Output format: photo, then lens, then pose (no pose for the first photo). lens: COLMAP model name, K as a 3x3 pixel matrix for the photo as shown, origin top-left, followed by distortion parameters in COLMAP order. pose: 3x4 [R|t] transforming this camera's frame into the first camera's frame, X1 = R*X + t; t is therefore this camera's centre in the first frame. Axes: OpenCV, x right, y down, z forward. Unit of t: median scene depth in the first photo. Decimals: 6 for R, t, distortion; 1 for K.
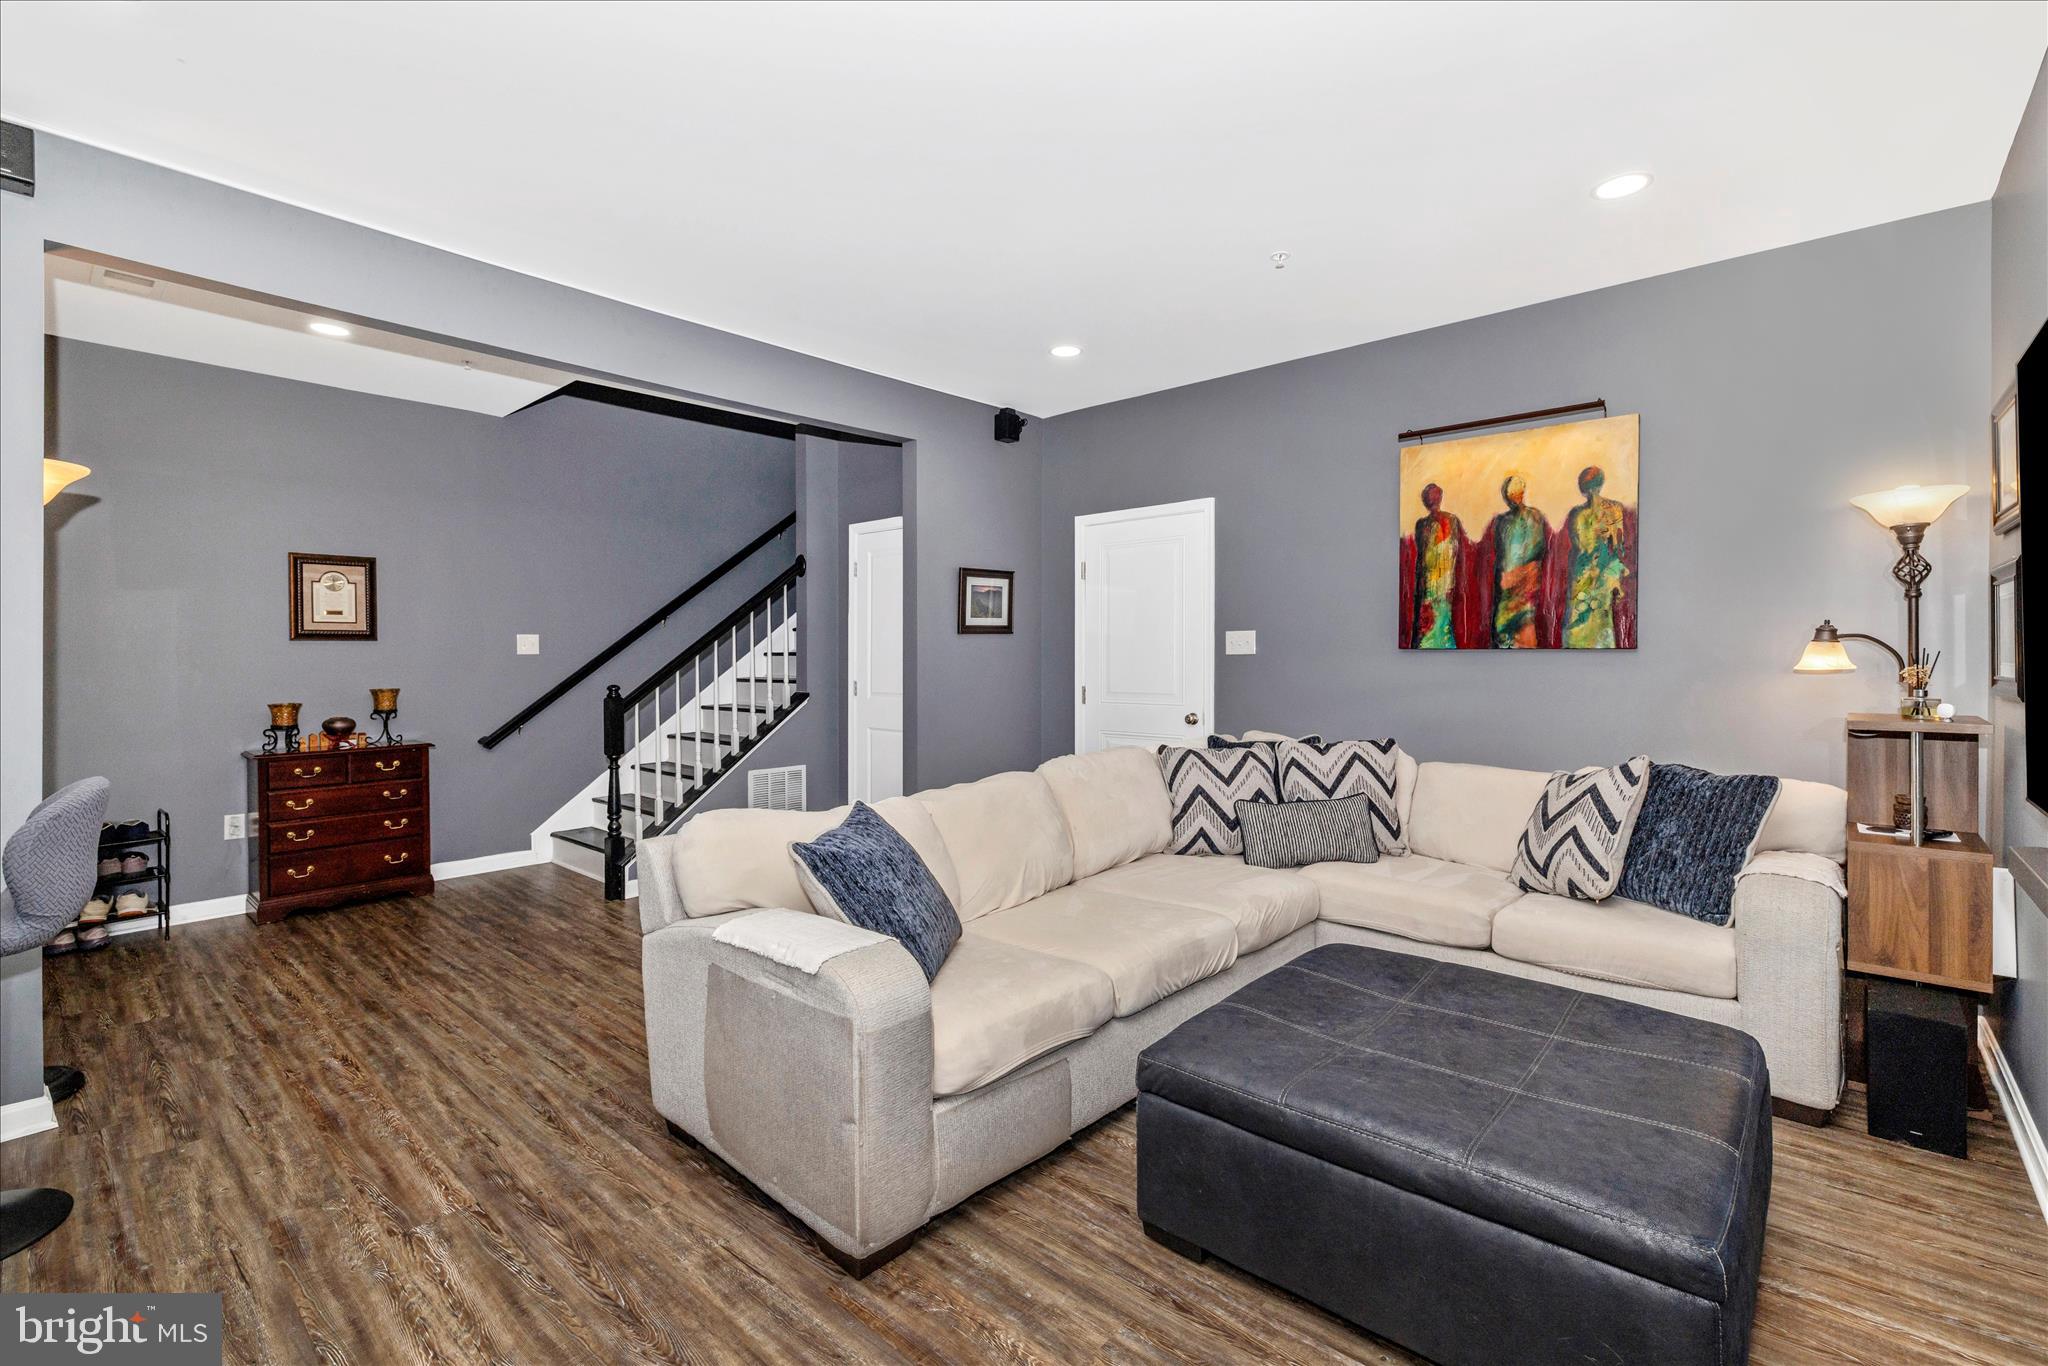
lens RADIAL K [[894.1, 0, 1029.2], [0, 894.1, 639.0], [0, 0, 1]] dist [-0.001995, 0.000071]
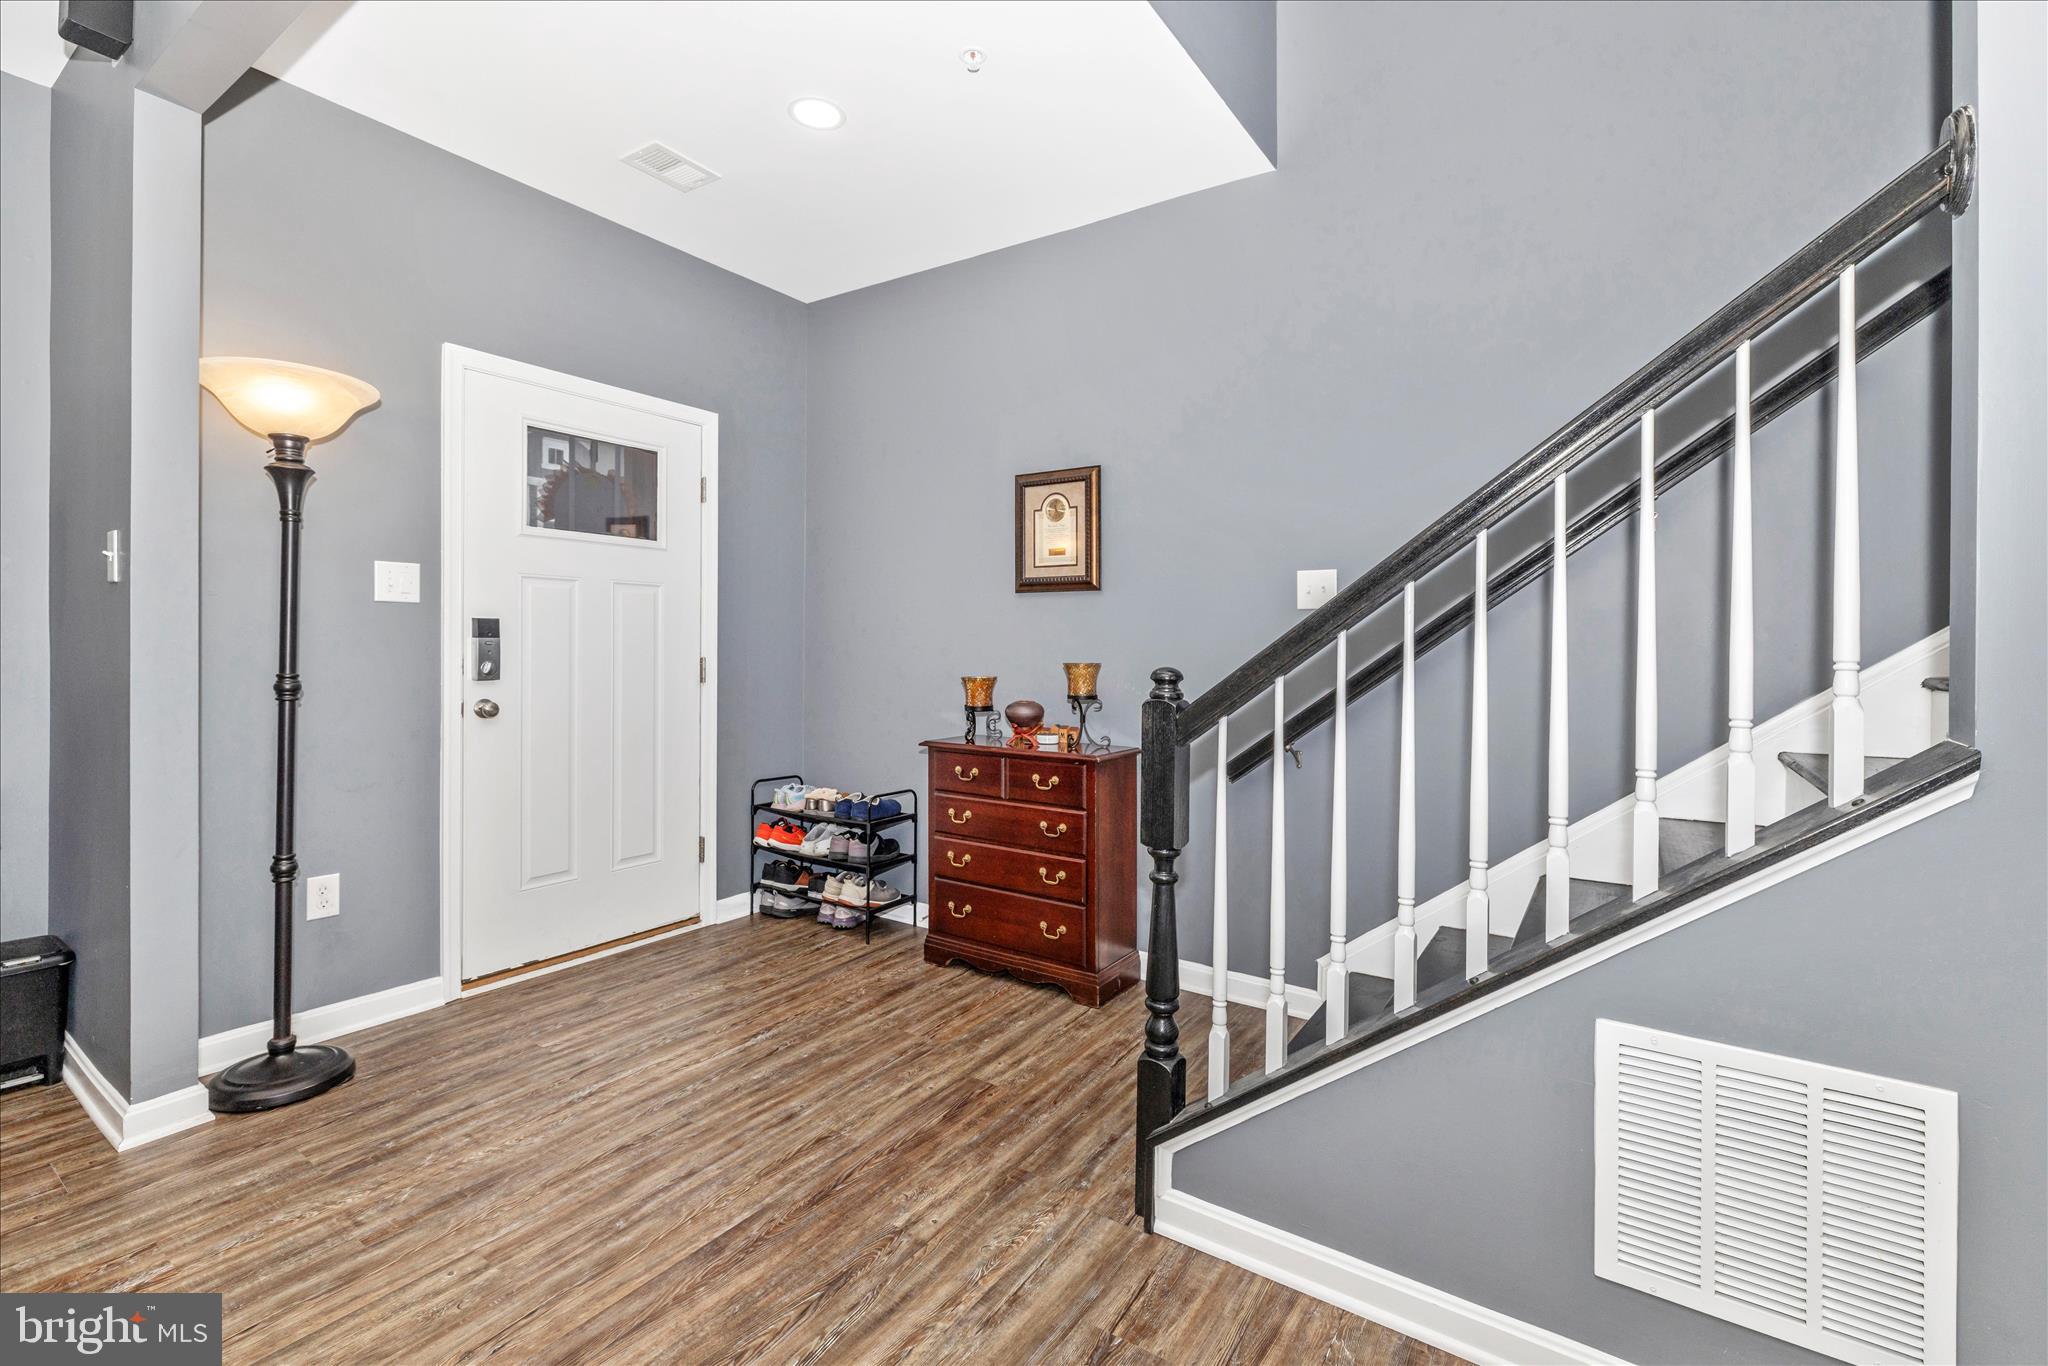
lens RADIAL K [[894.1, 0, 1029.2], [0, 894.1, 639.0], [0, 0, 1]] dist [-0.001995, 0.000071]
pose [[0.130117, 0.001602, -0.991497, -0.086689], [0.004289, 0.999988, 0.002179, 0.039396], [0.991489, -0.004536, 0.130109, 0.937955]]
